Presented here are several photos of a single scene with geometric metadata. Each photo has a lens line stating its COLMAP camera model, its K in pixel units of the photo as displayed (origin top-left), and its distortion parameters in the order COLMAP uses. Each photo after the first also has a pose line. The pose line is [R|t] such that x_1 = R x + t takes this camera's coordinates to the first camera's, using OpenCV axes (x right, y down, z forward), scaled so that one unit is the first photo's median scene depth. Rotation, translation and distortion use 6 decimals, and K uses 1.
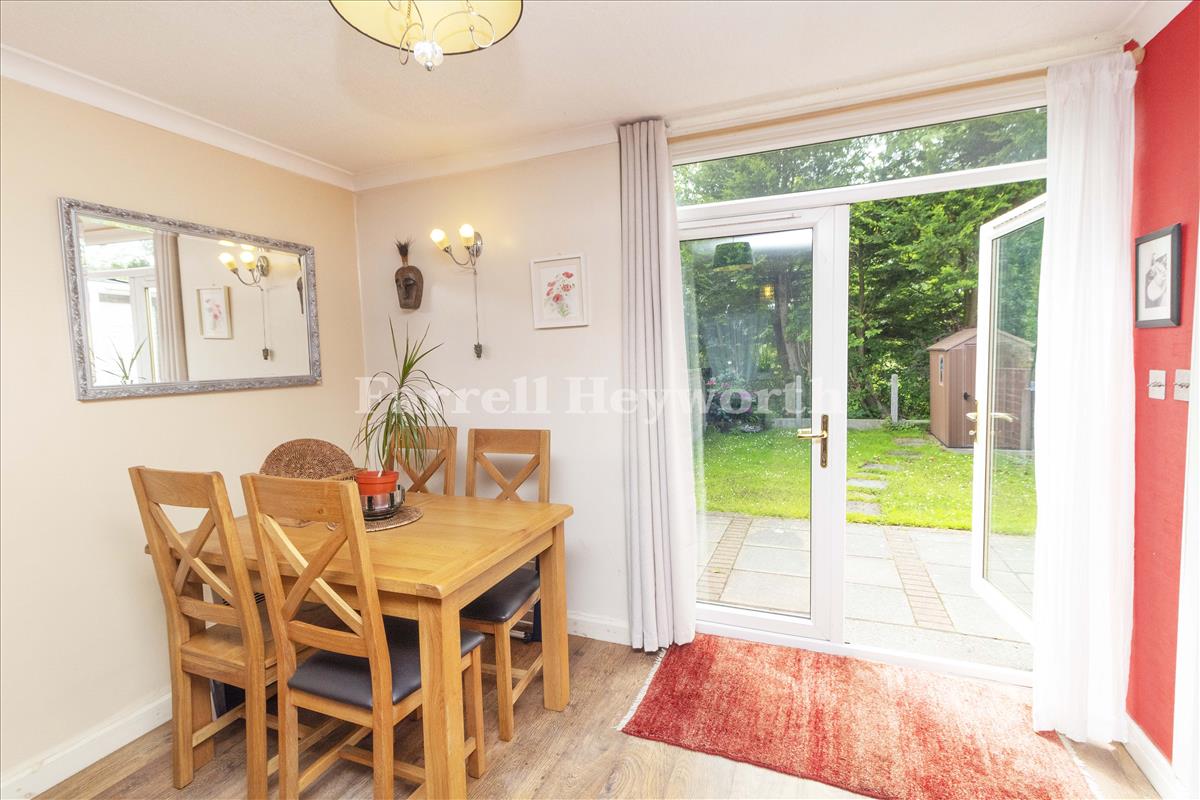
lens RADIAL K [[551.3, 0, 600.0], [0, 551.3, 400.0], [0, 0, 1]] dist [0.001651, 0.000093]
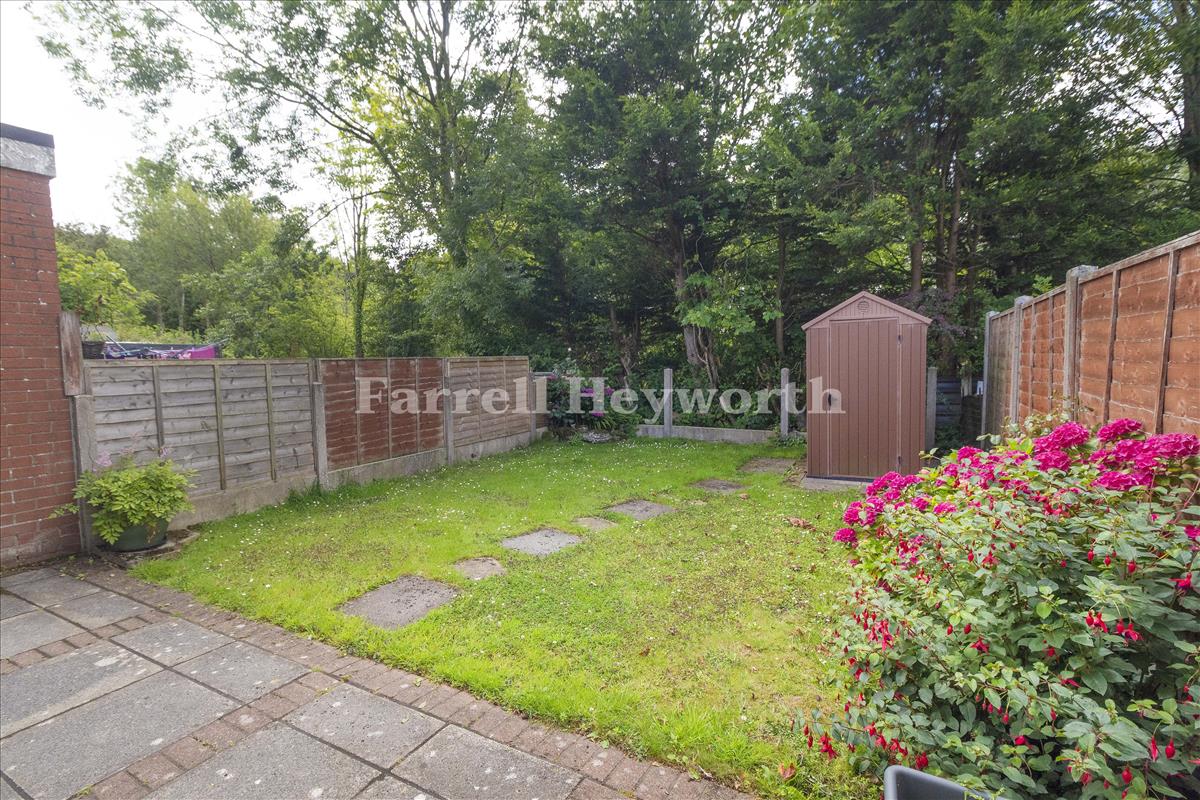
lens RADIAL K [[551.3, 0, 600.0], [0, 551.3, 400.0], [0, 0, 1]] dist [0.001651, 0.000093]
pose [[0.995221, 0.015317, -0.096442, 0.357140], [-0.015264, 0.999883, 0.001290, -0.001057], [0.096450, 0.000189, 0.995338, 0.246912]]
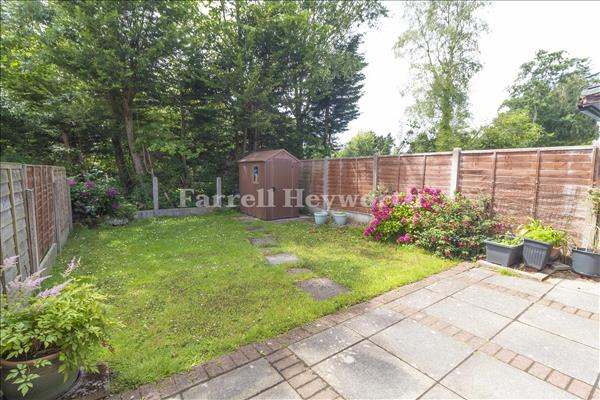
lens RADIAL K [[275.6, 0, 300.0], [0, 275.6, 200.0], [0, 0, 1]] dist [0.001651, 0.000093]
pose [[0.530254, -0.055833, 0.845998, -0.012947], [0.038699, 0.998383, 0.041634, -0.003111], [-0.846955, 0.010663, 0.531558, 0.377533]]
